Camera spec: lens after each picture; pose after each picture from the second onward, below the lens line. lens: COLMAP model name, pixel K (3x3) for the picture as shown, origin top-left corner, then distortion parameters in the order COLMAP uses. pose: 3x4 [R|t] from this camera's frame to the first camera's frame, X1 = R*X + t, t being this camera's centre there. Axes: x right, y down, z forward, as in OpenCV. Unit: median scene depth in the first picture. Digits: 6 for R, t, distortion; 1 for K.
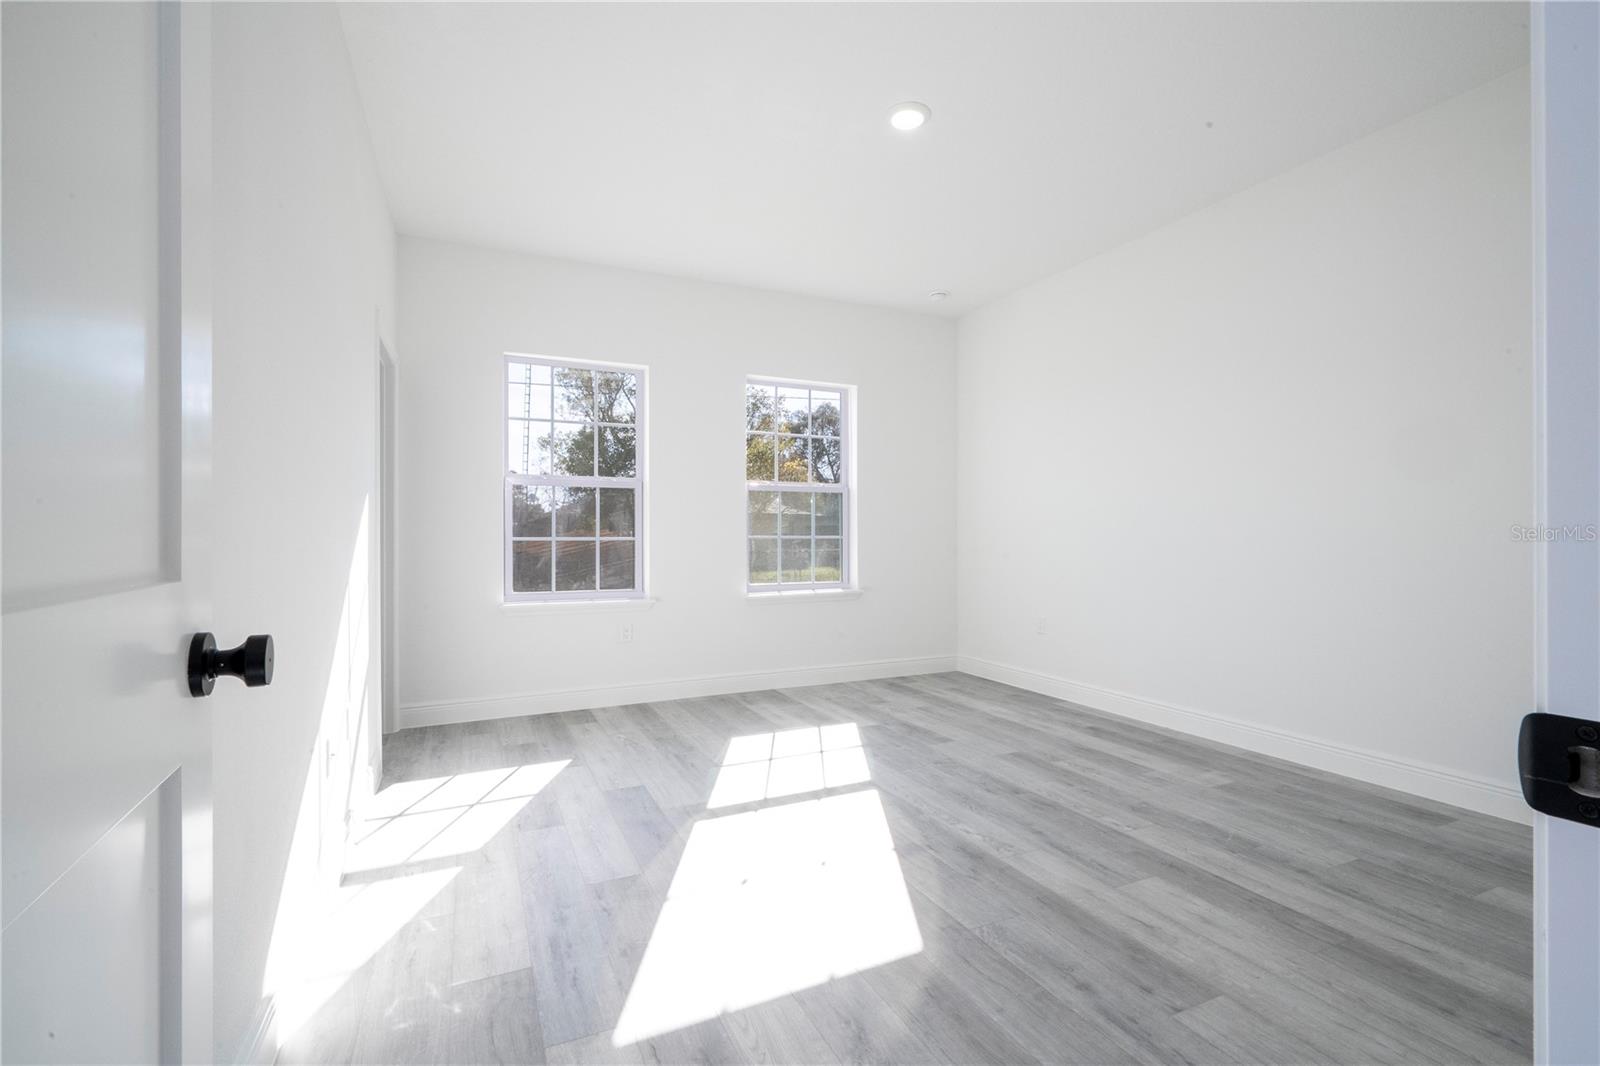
lens RADIAL K [[720.0, 0, 800.3], [0, 720.0, 536.9], [0, 0, 1]] dist [-0.009878, 0.000023]
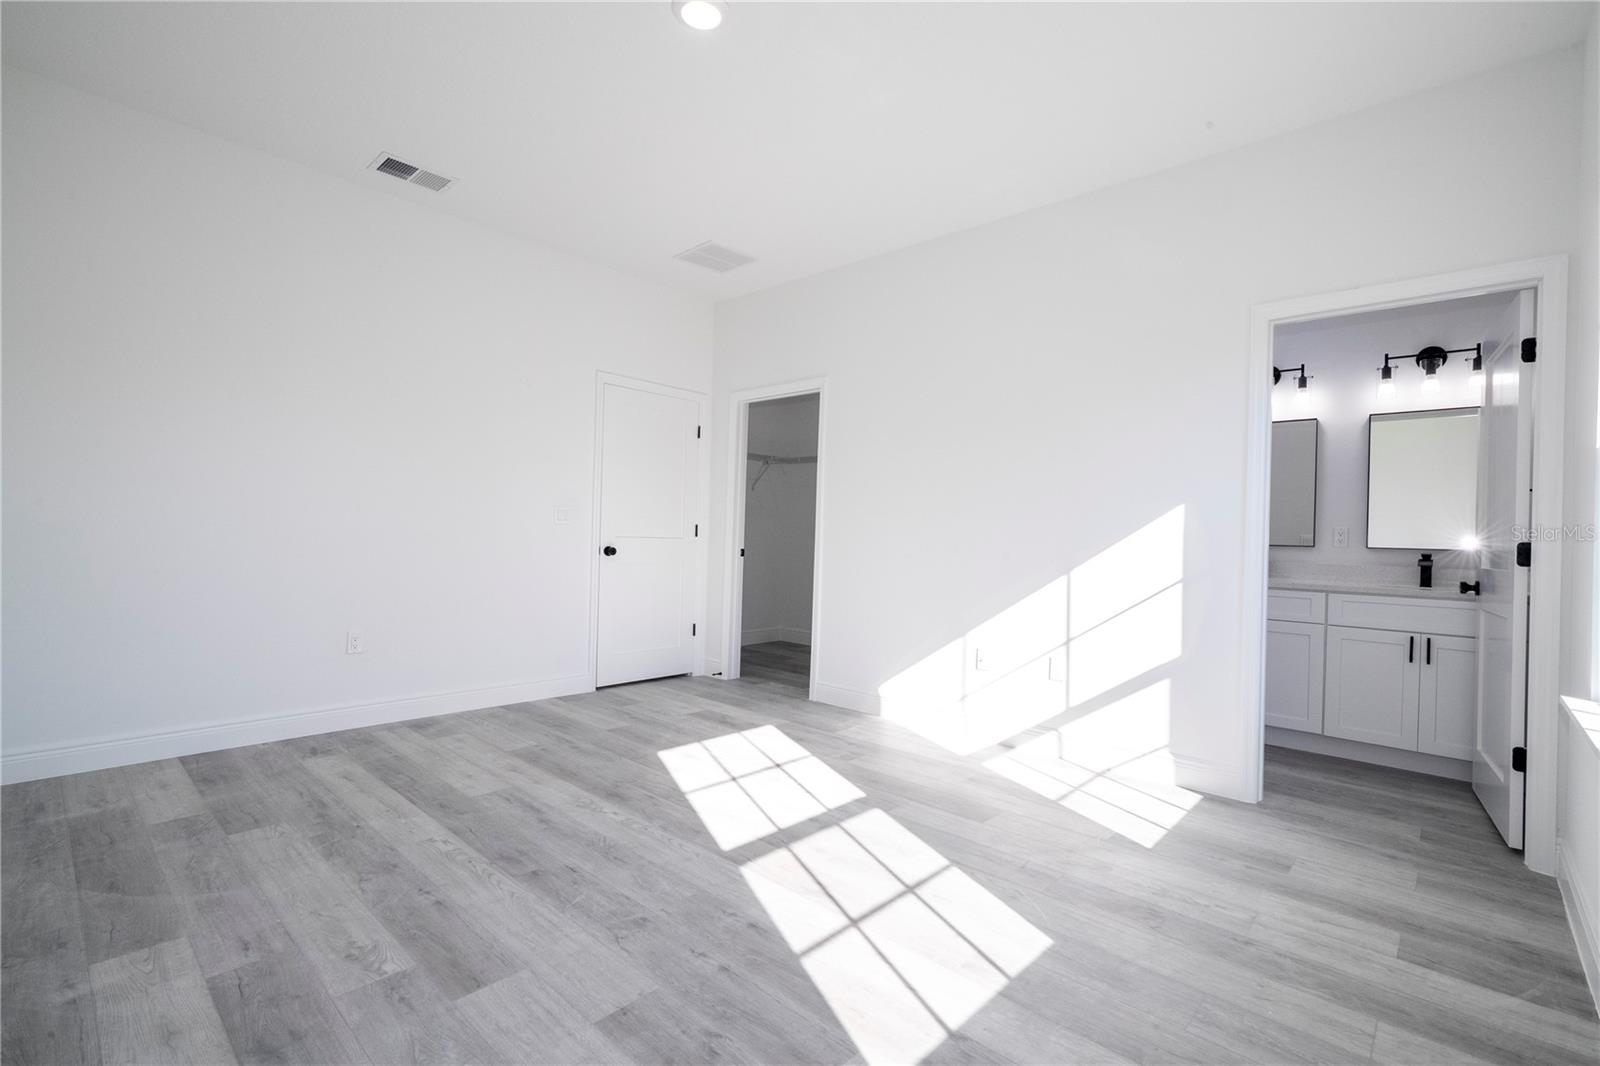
lens RADIAL K [[720.0, 0, 800.3], [0, 720.0, 536.9], [0, 0, 1]] dist [-0.009878, 0.000023]
pose [[-0.924151, -0.022579, -0.381359, 0.356307], [-0.023541, 0.999721, -0.002143, 0.007006], [0.381301, 0.006997, -0.924424, 1.876692]]
